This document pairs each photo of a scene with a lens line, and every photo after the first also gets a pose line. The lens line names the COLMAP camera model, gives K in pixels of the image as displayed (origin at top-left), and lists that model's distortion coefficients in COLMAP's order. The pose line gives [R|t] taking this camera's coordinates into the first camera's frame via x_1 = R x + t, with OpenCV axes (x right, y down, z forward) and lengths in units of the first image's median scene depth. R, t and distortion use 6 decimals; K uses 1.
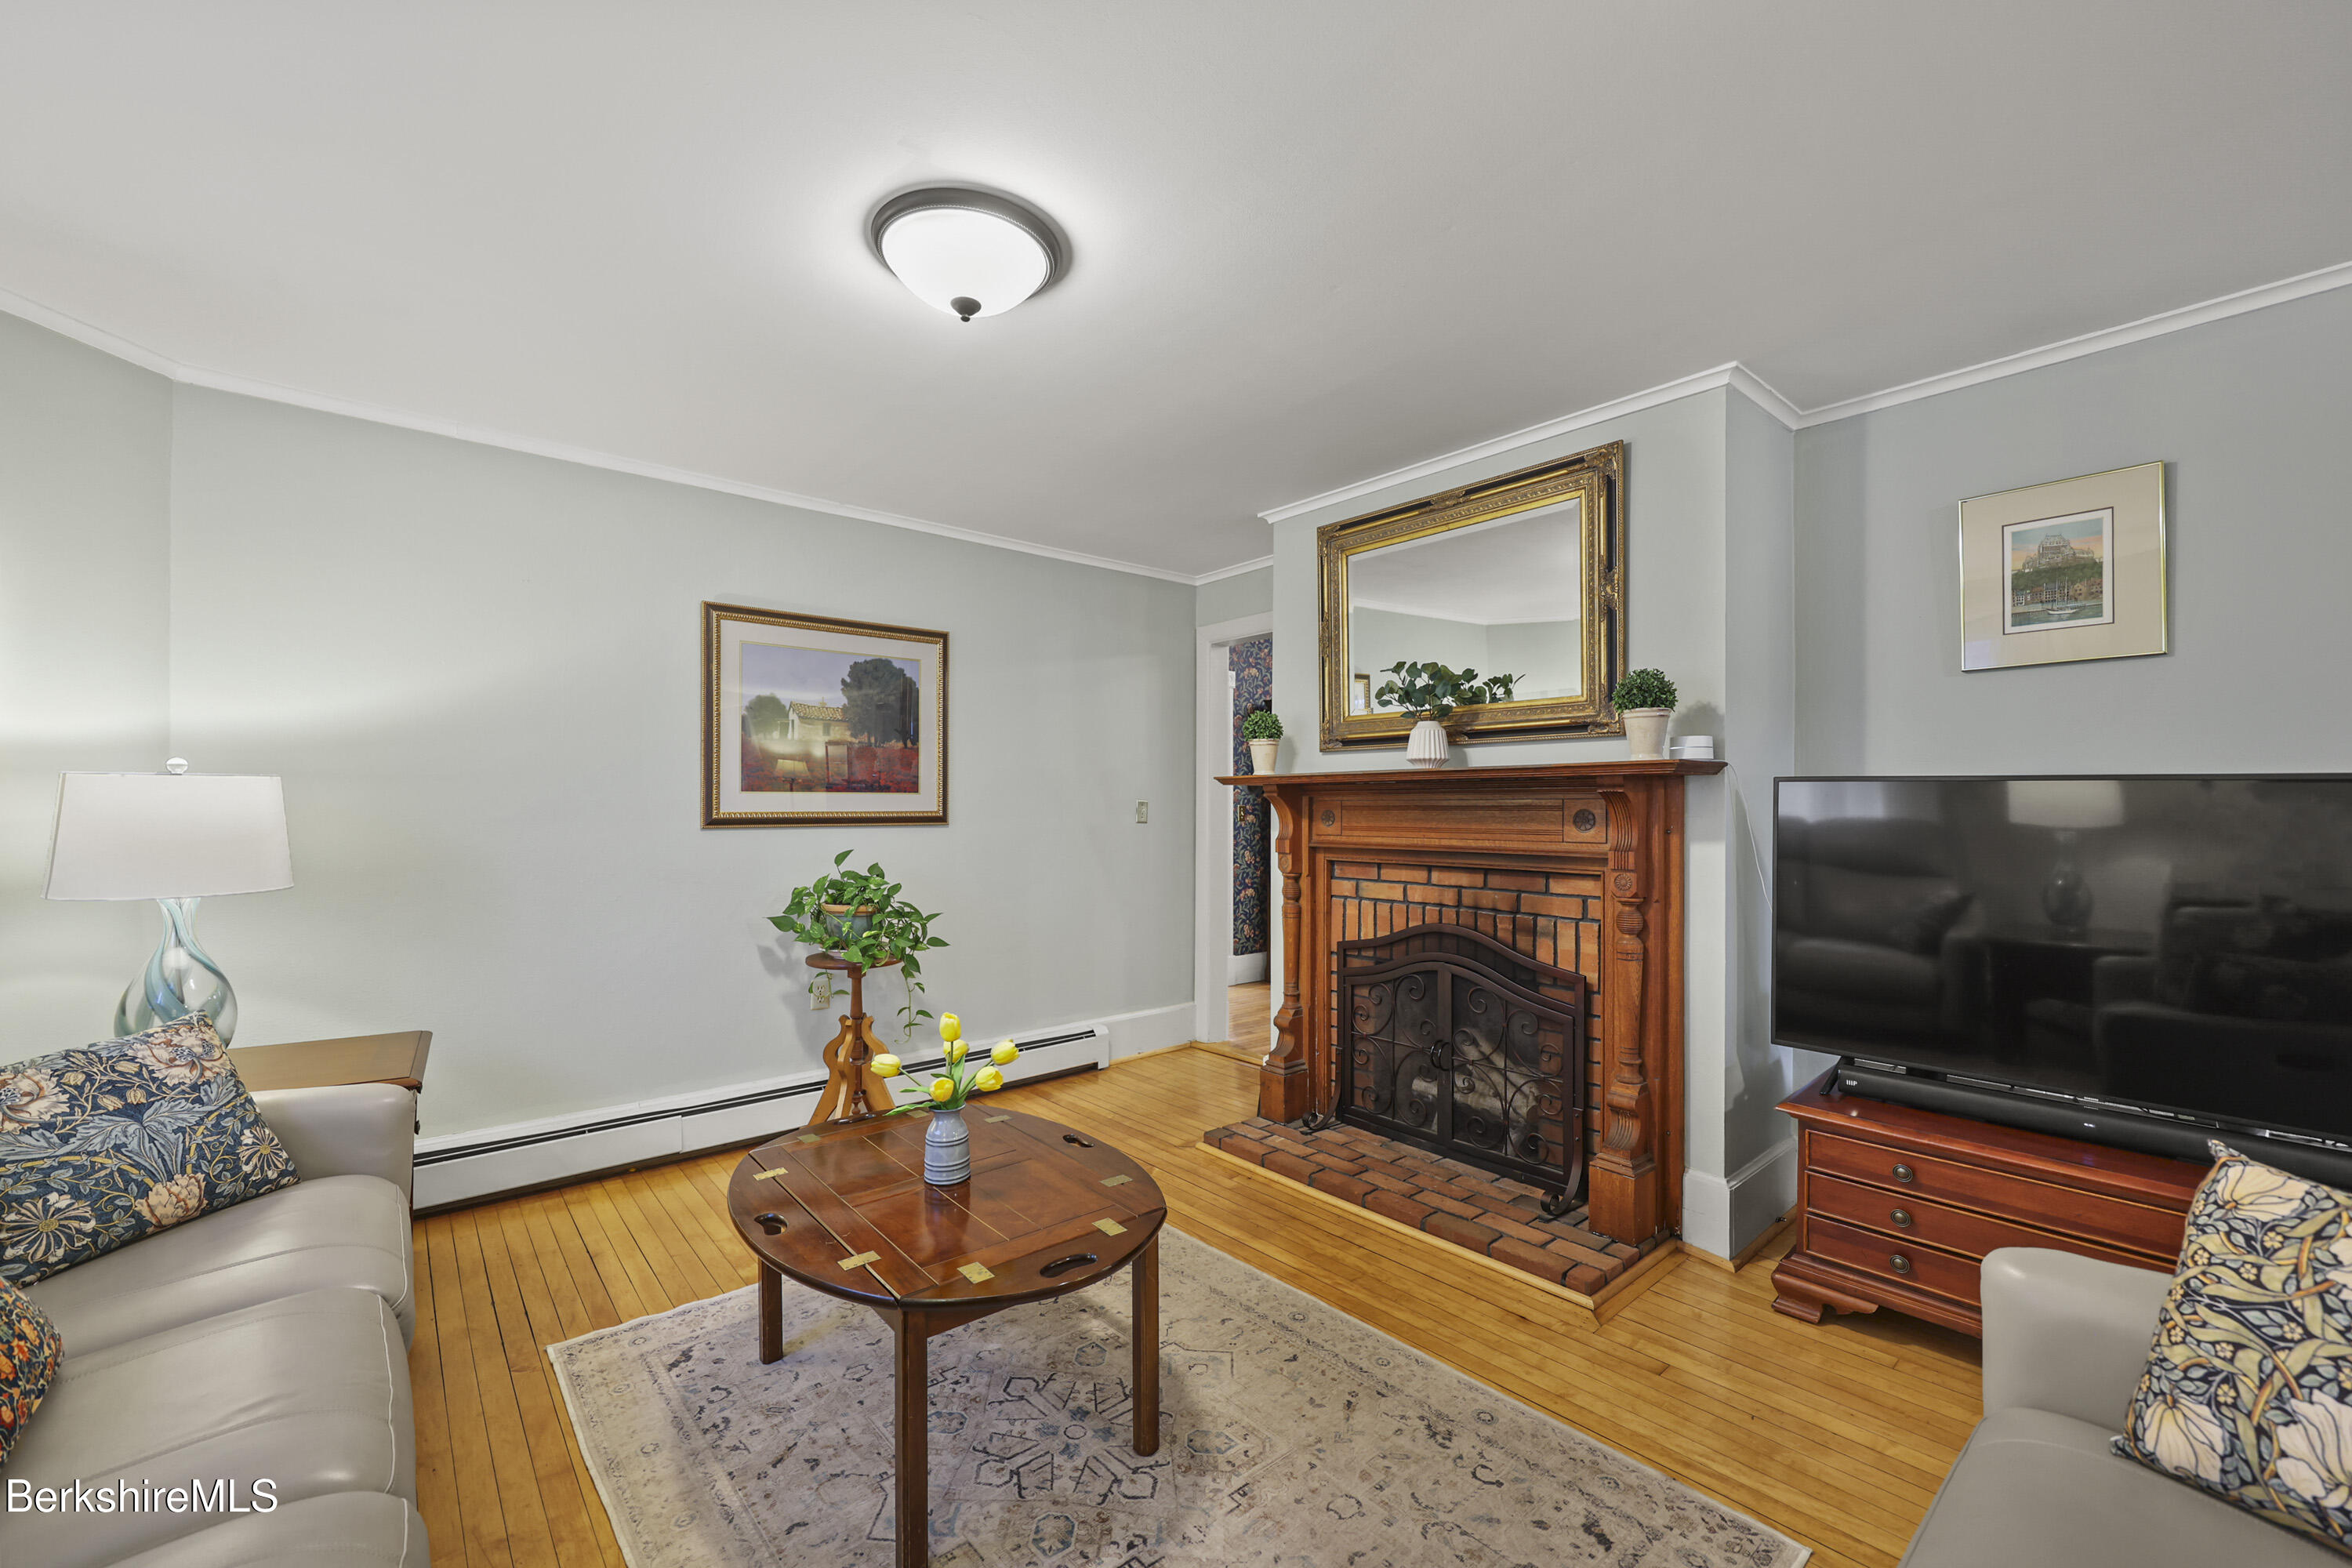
lens RADIAL K [[959.5, 0, 1182.0], [0, 959.5, 801.3], [0, 0, 1]] dist [0.000331, -0.000213]
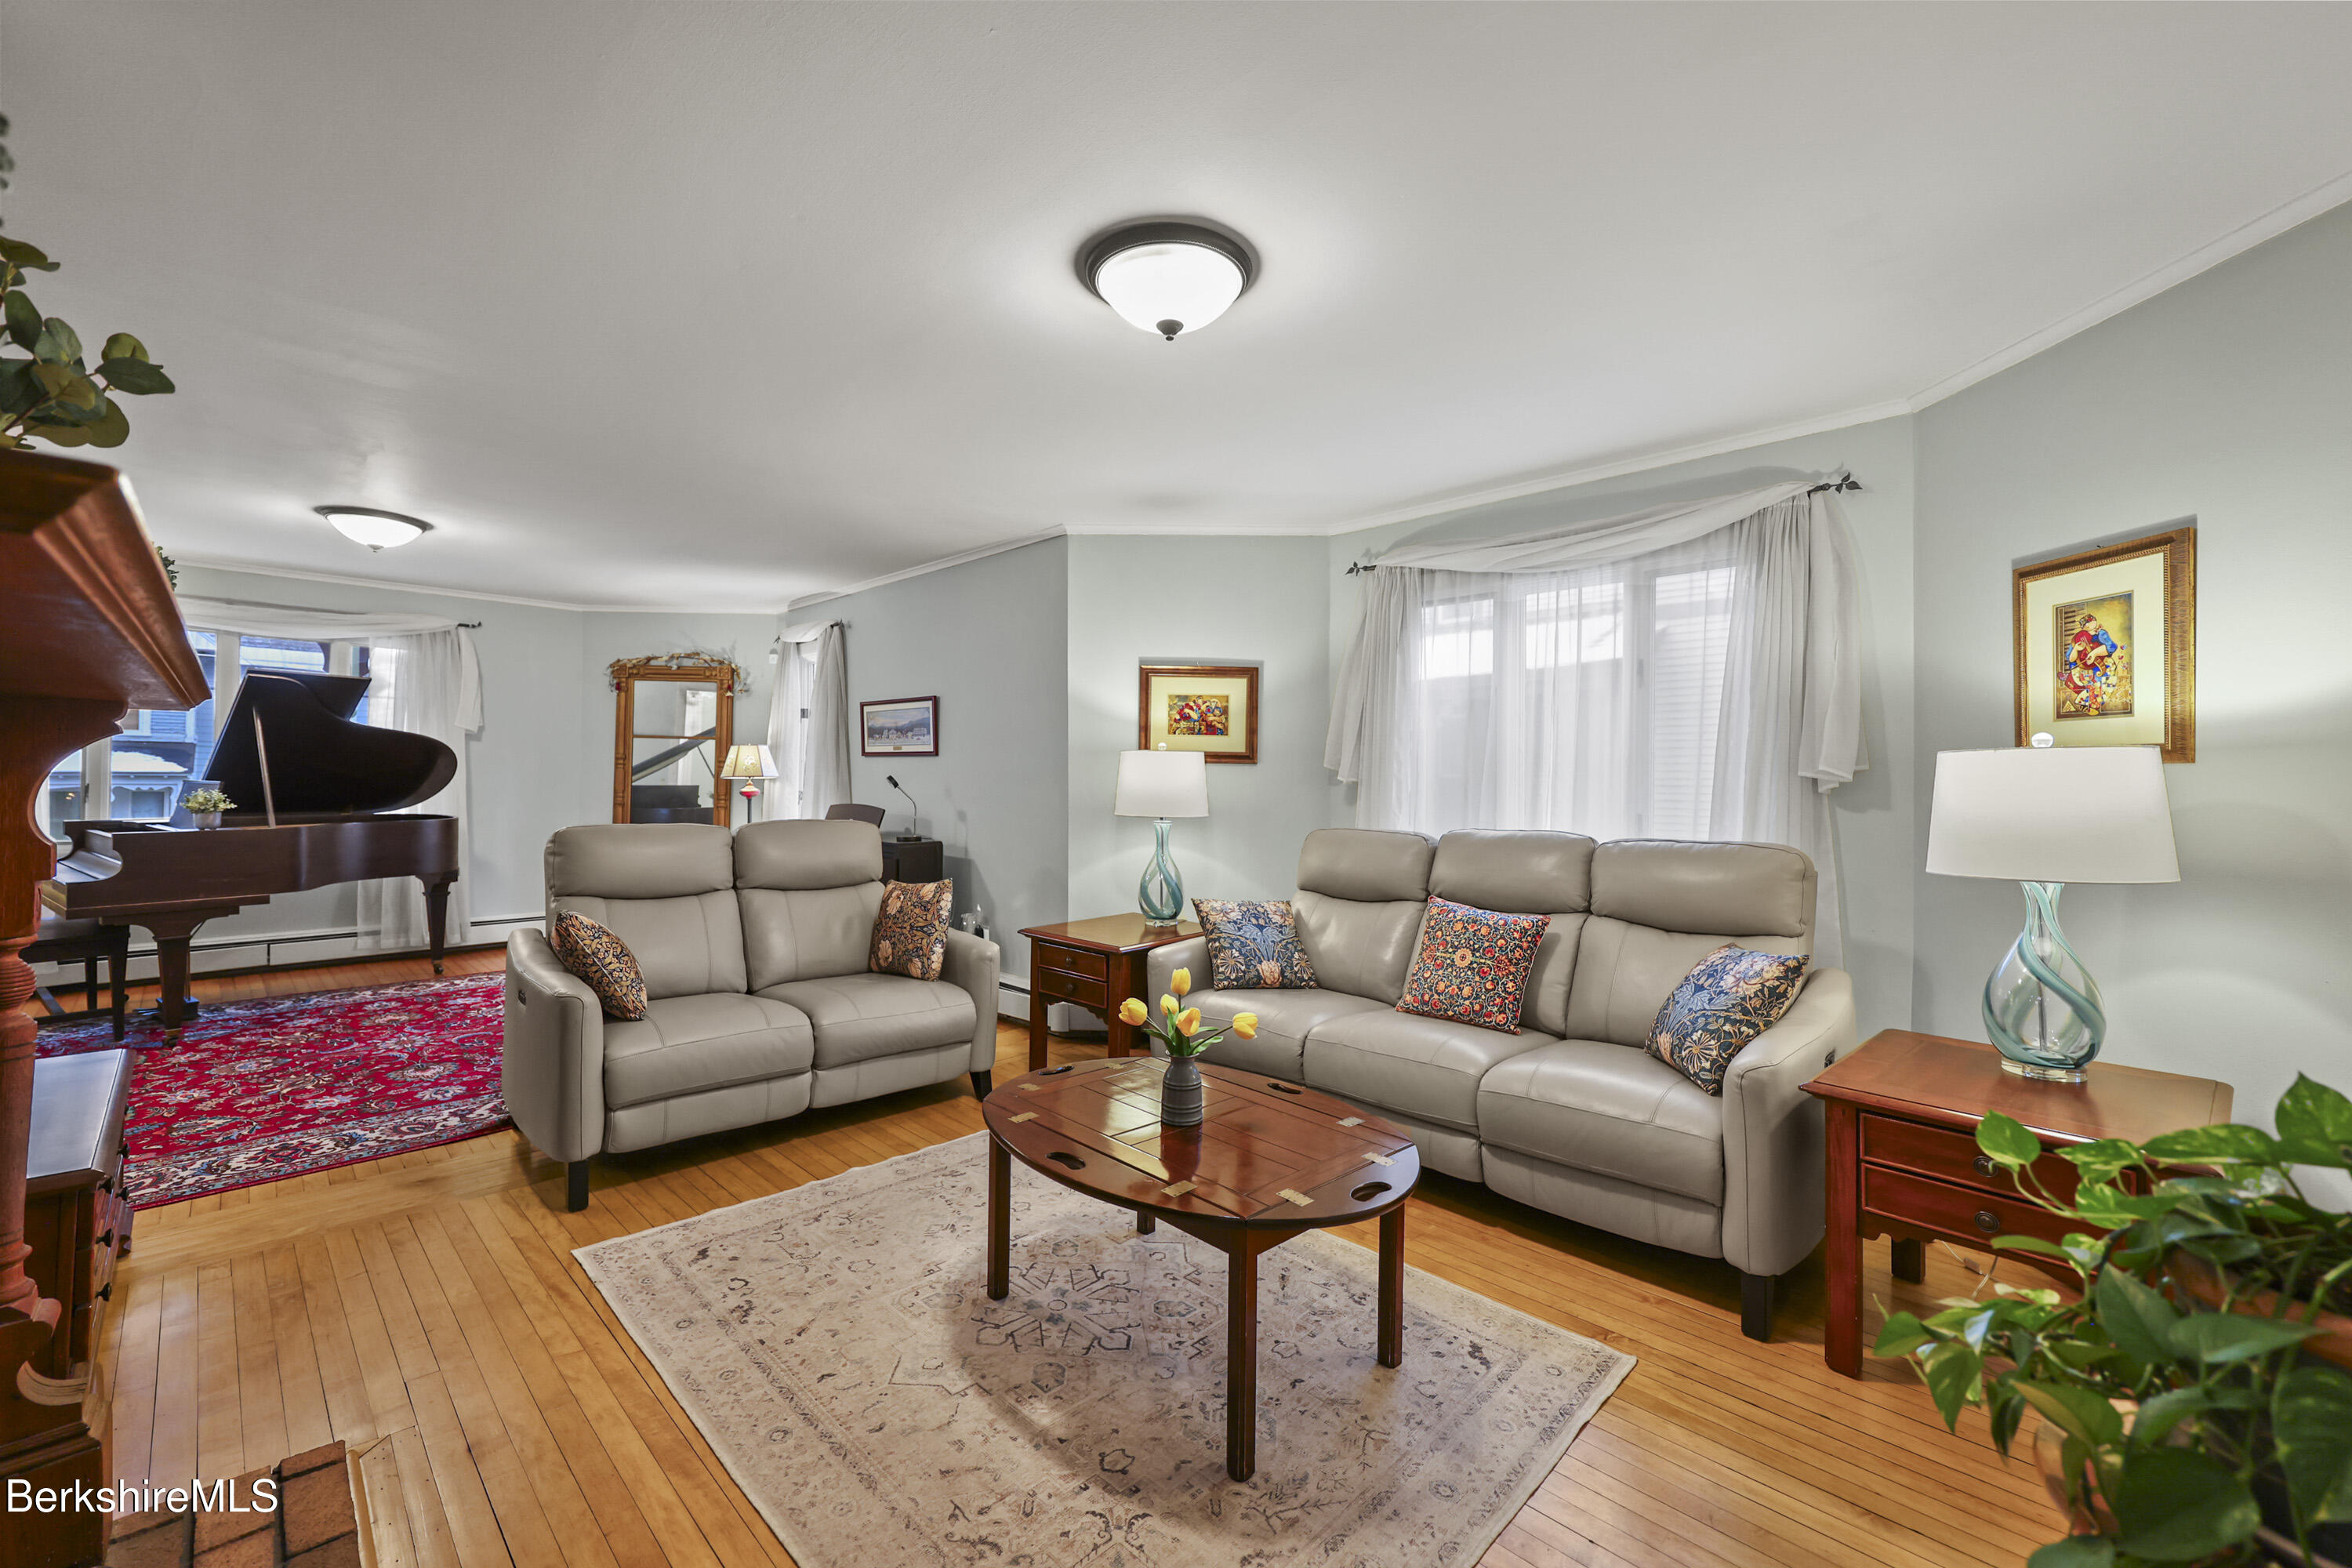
lens RADIAL K [[963.0, 0, 1177.0], [0, 963.0, 774.8], [0, 0, 1]] dist [0.002268, 0.000125]
pose [[-0.997063, -0.011278, -0.075756, -0.120048], [-0.010298, 0.999858, -0.013318, 0.014347], [0.075896, -0.012499, -0.997037, 1.643135]]
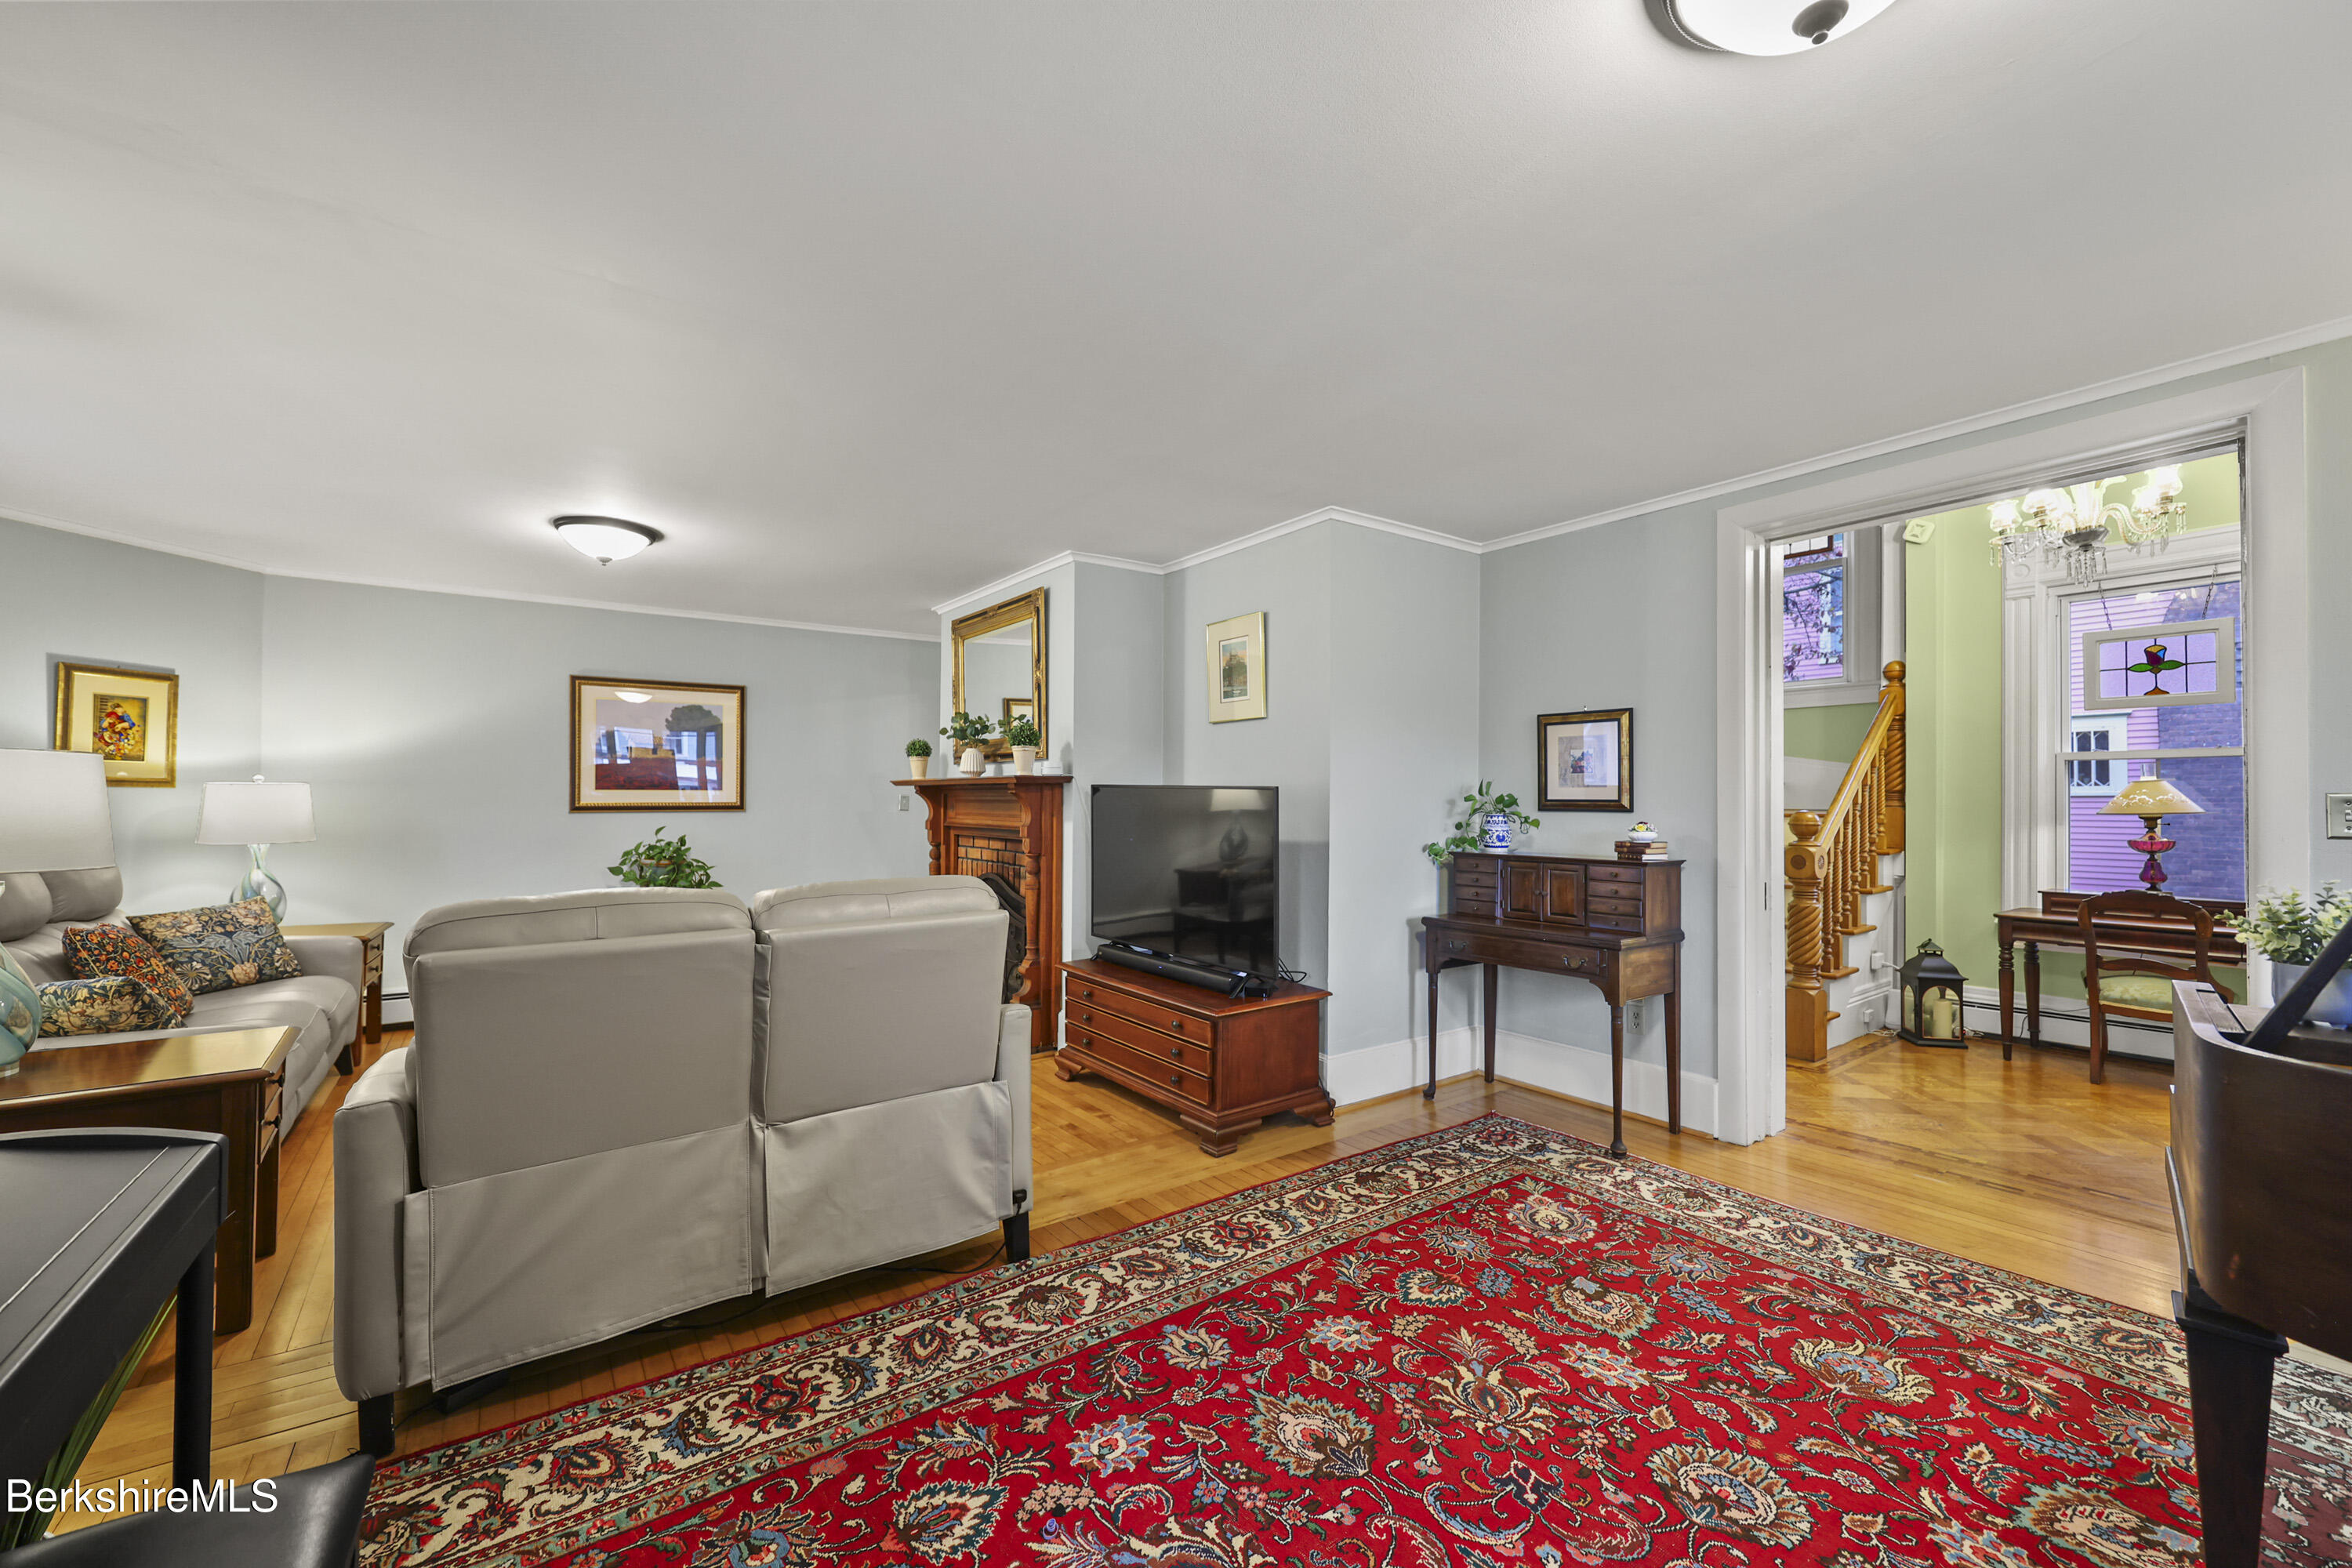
lens RADIAL K [[953.7, 0, 1176.0], [0, 953.7, 784.0], [0, 0, 1]] dist [0.001167, -0.000161]
pose [[0.996211, 0.000792, -0.086965, 0.916105], [-0.001523, 0.999964, -0.008333, -0.011696], [0.086955, 0.008434, 0.996177, -0.725399]]
